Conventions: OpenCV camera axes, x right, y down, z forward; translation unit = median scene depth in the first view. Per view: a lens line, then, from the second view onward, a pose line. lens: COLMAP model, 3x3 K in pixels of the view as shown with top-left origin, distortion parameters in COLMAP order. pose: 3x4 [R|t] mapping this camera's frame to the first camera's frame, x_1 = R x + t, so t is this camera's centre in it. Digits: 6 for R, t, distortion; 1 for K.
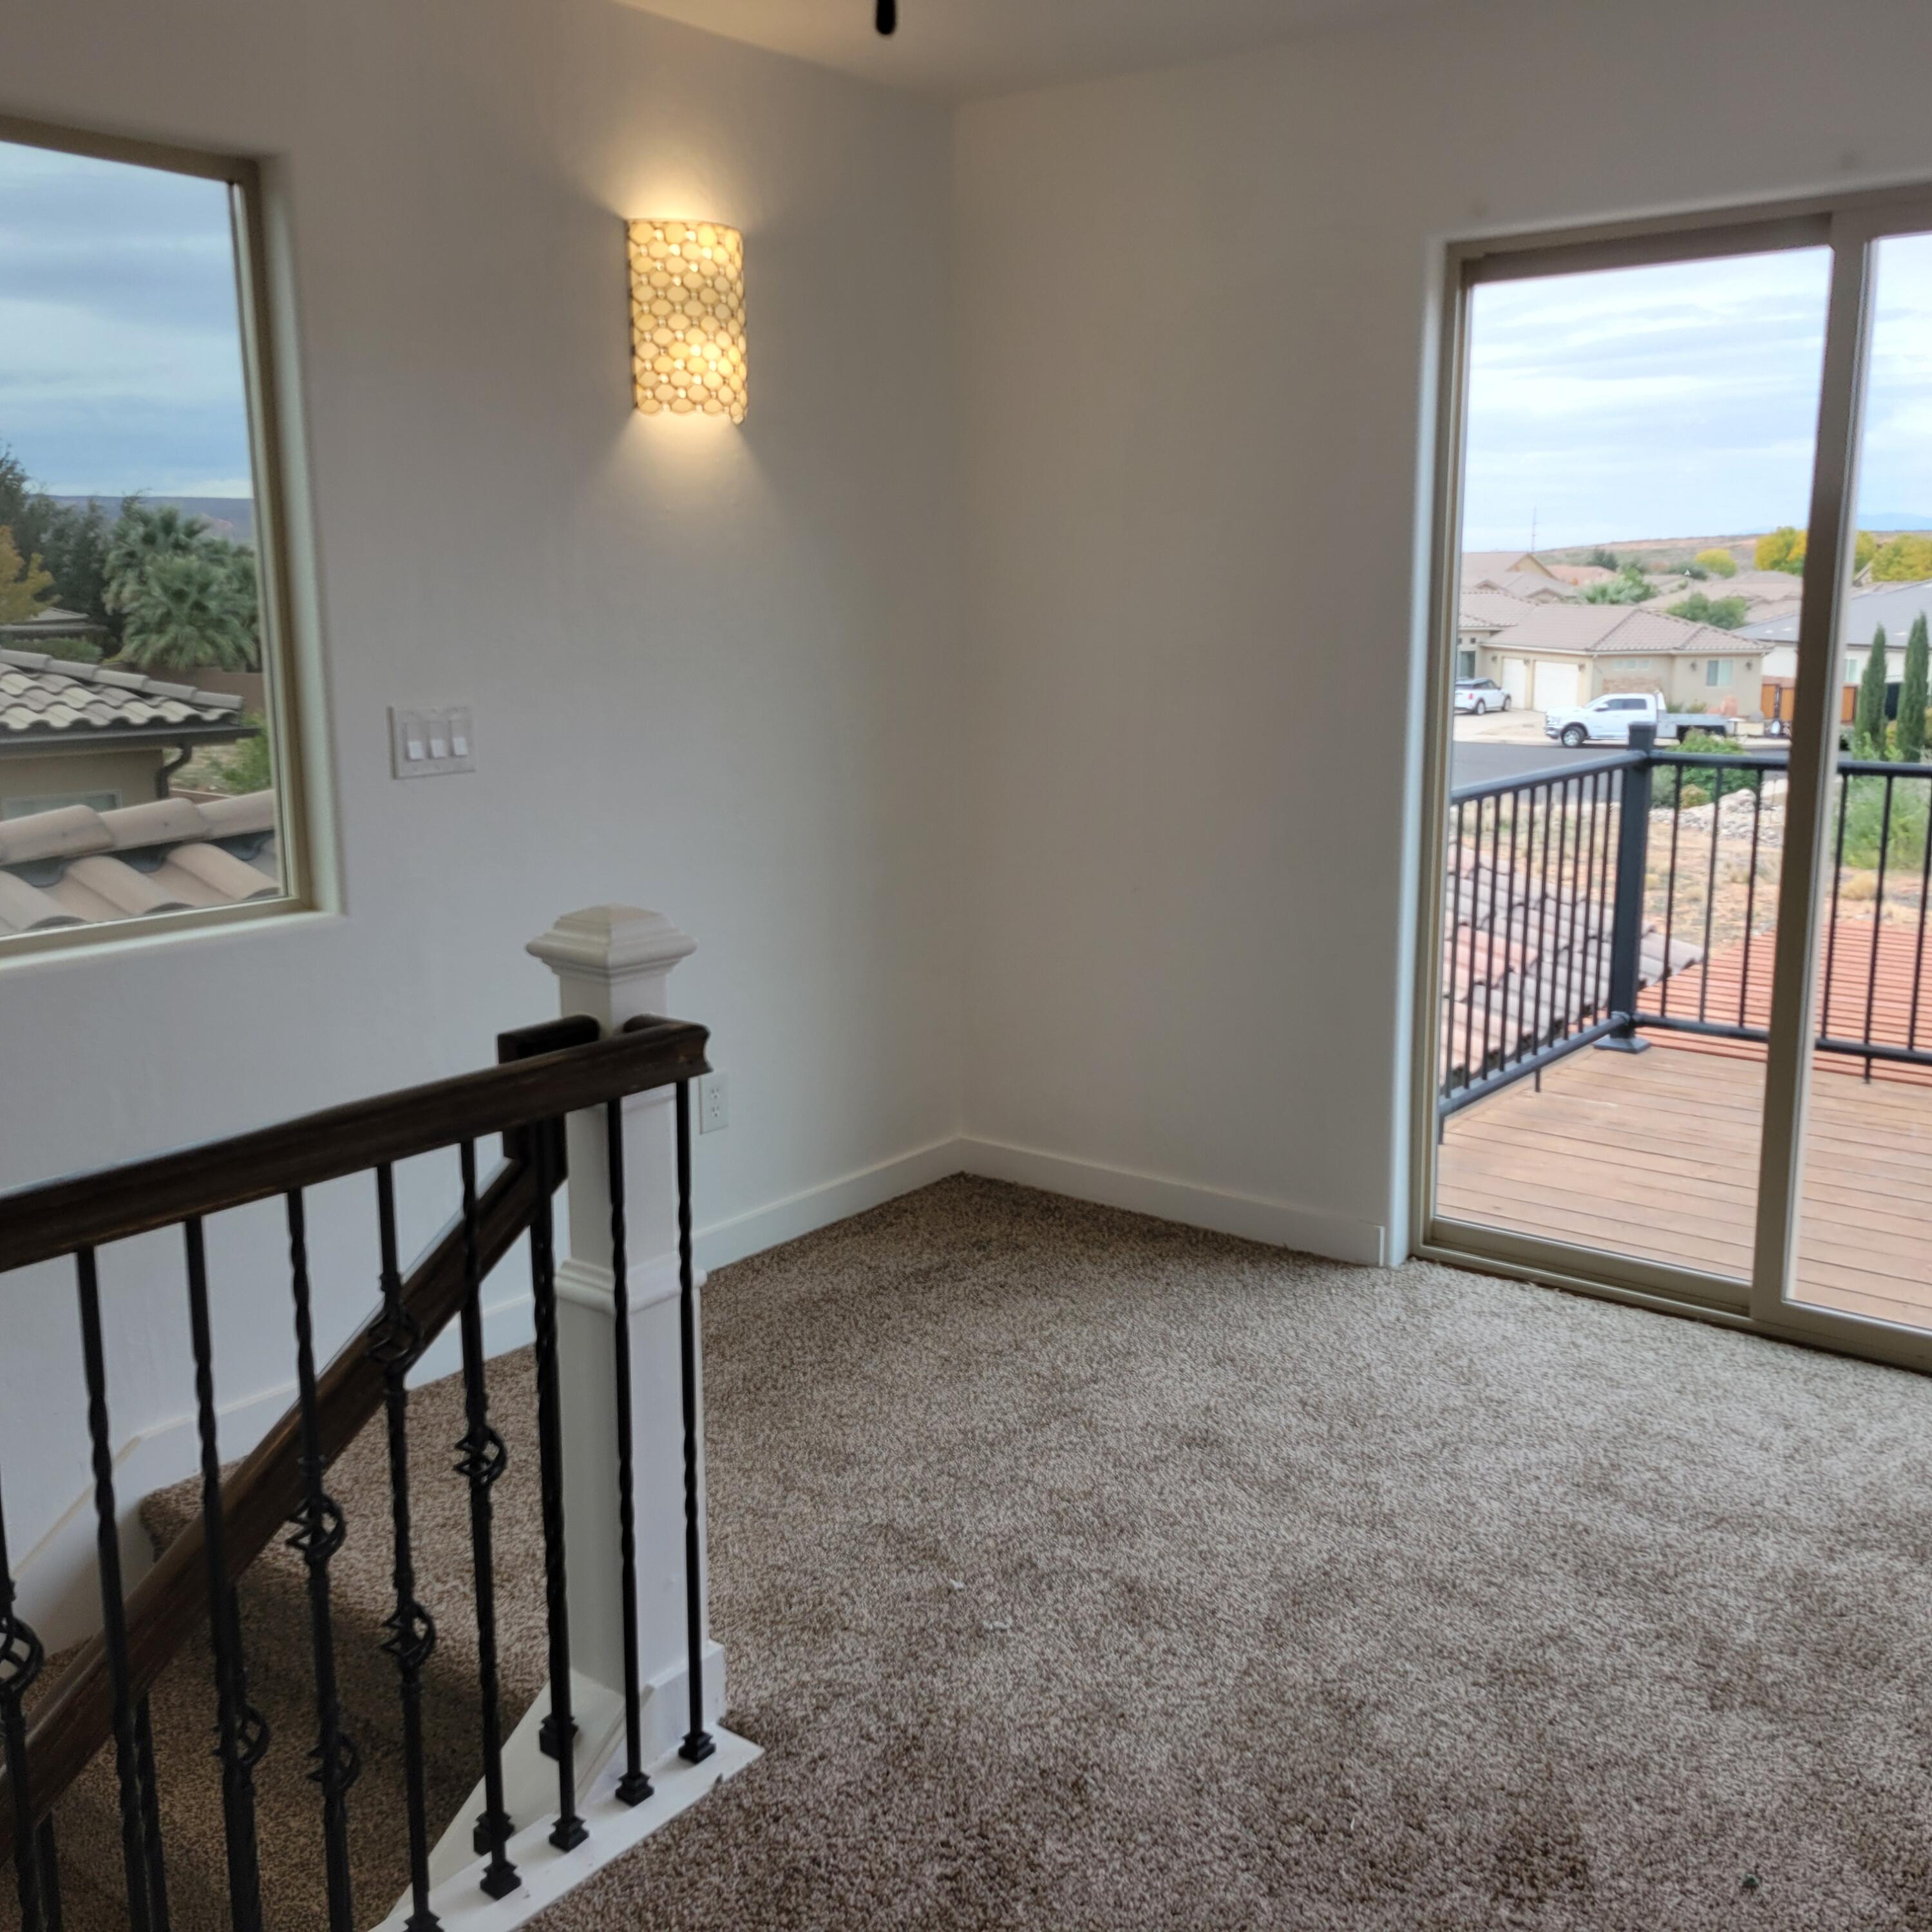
lens RADIAL K [[1904.5, 0, 966.0], [0, 1904.5, 966.0], [0, 0, 1]] dist [0.037466, -0.013523]
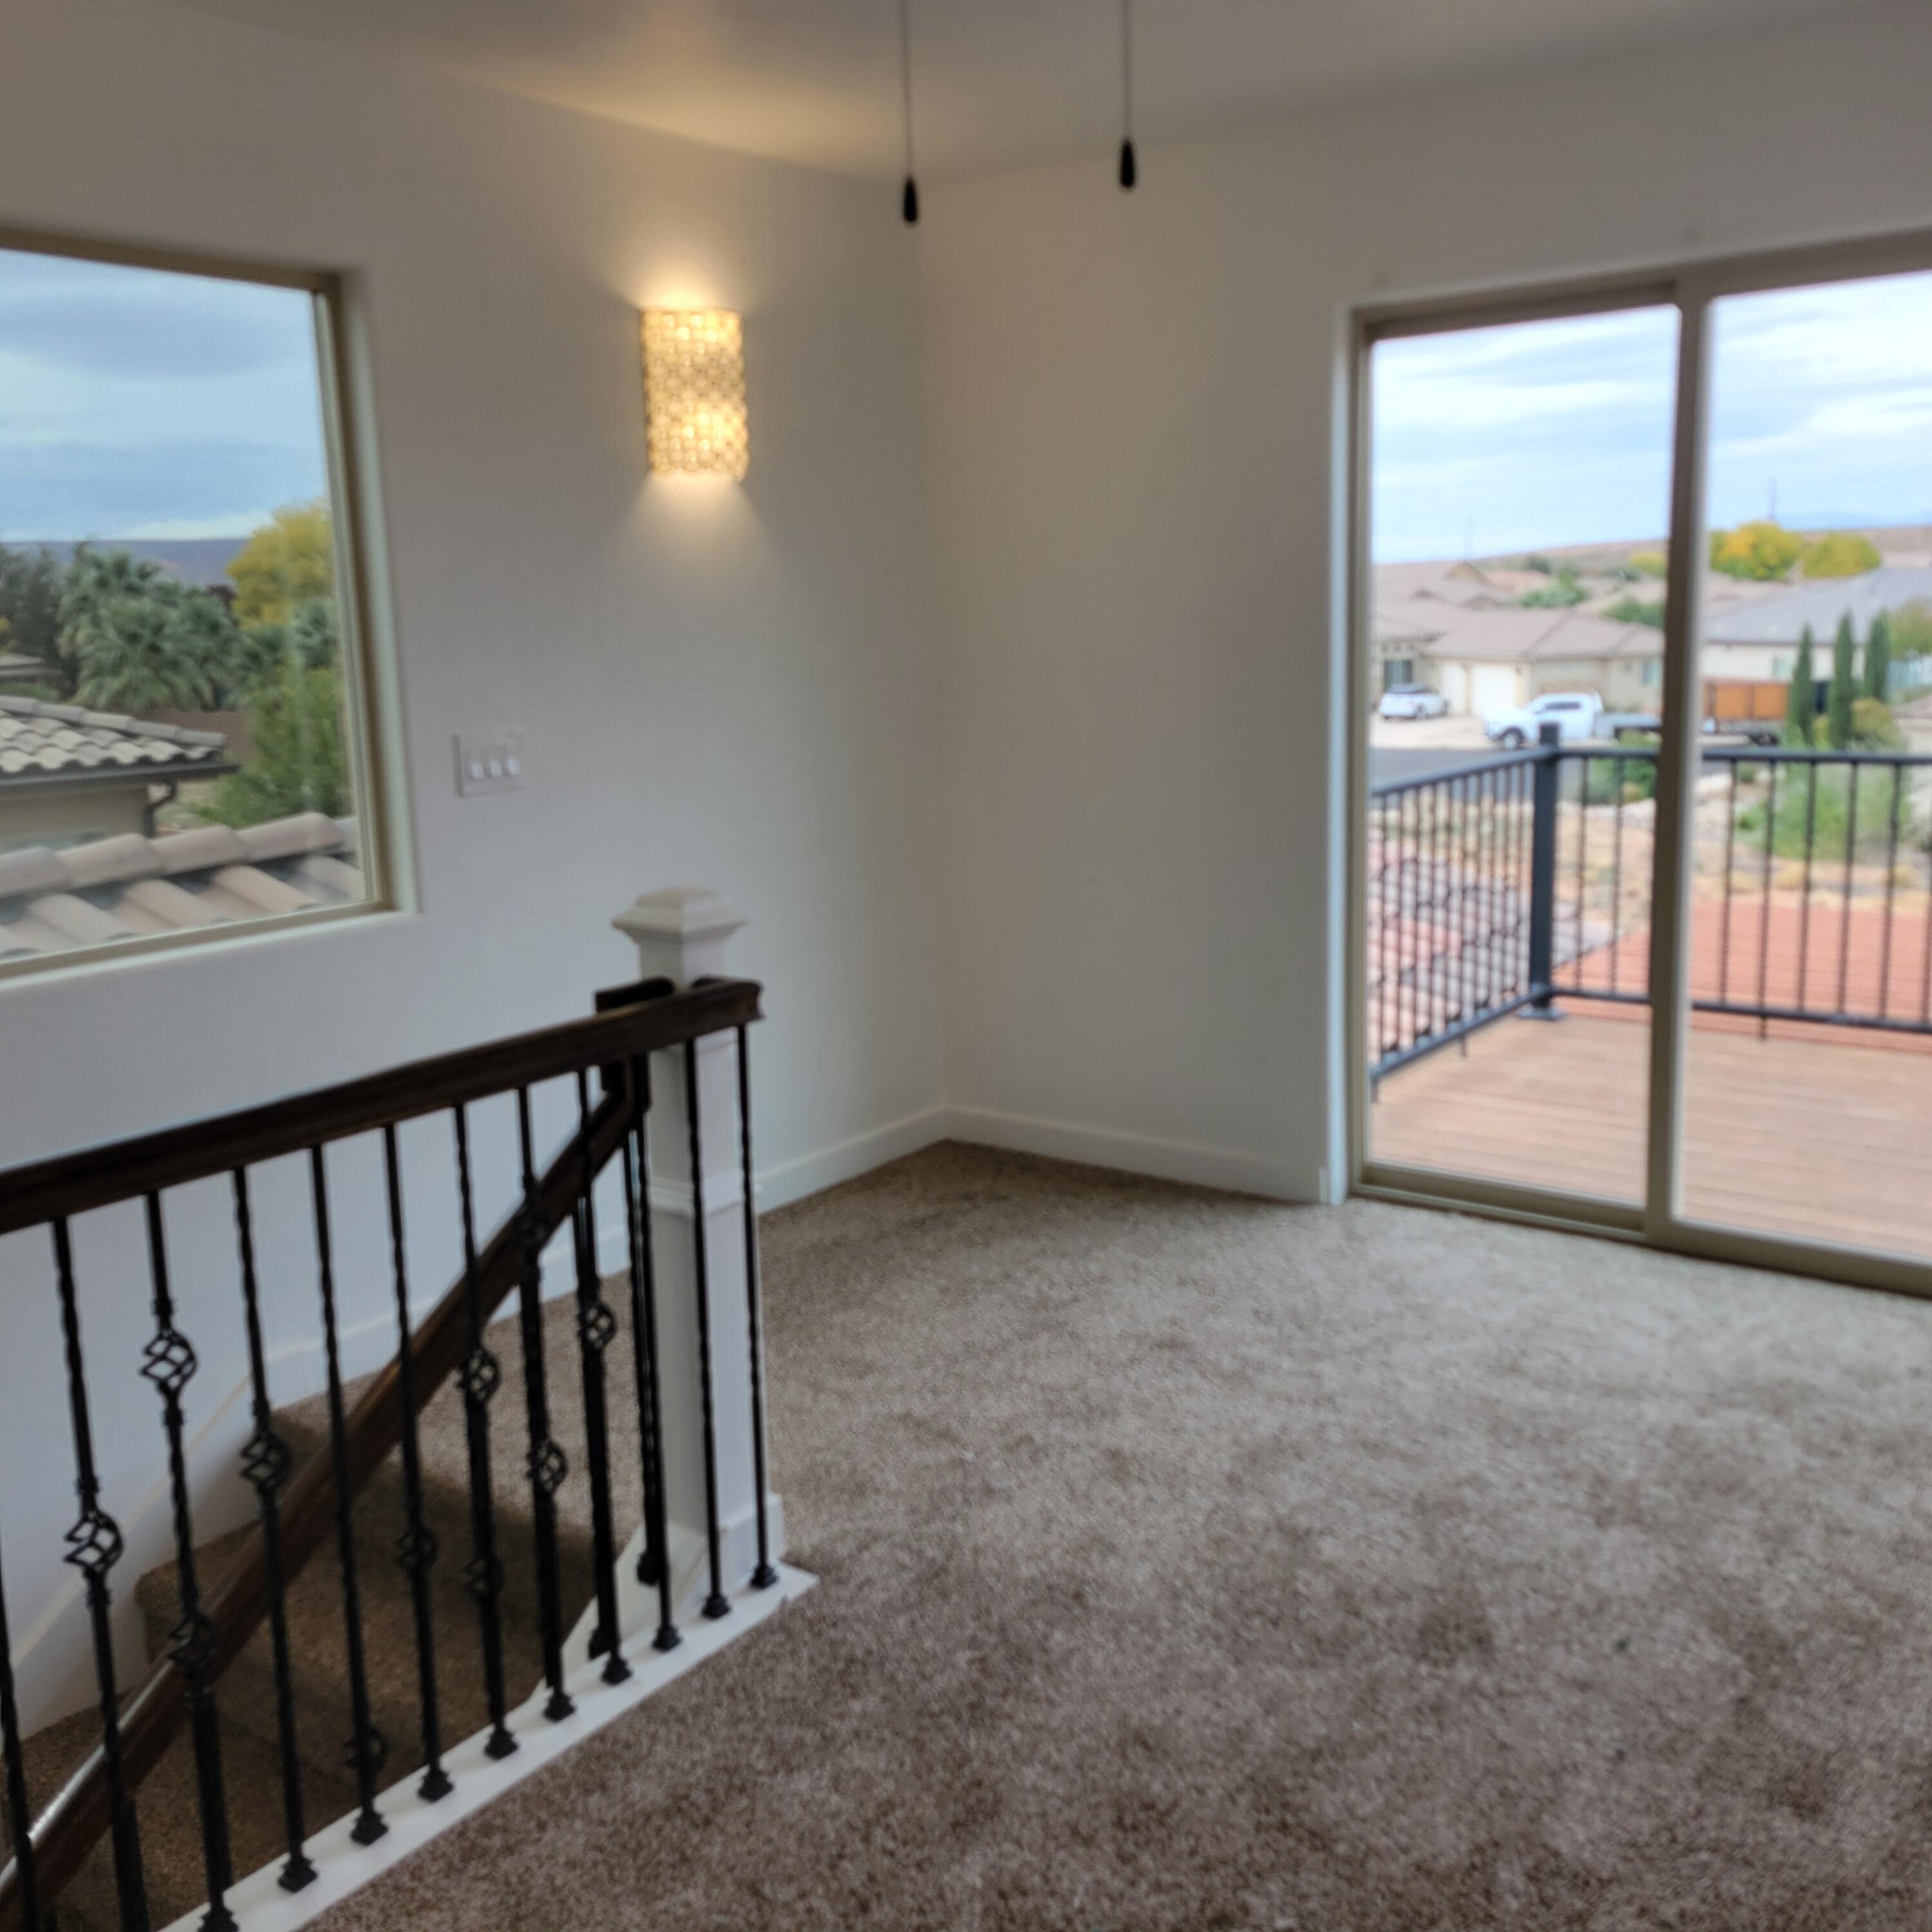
lens RADIAL K [[1941.8, 0, 931.0], [0, 1941.8, 965.4], [0, 0, 1]] dist [0.044156, 0.001352]
pose [[0.999552, -0.028337, 0.009622, -0.027588], [0.028466, 0.999504, -0.013501, 0.030493], [-0.009235, 0.013769, 0.999863, -0.192408]]
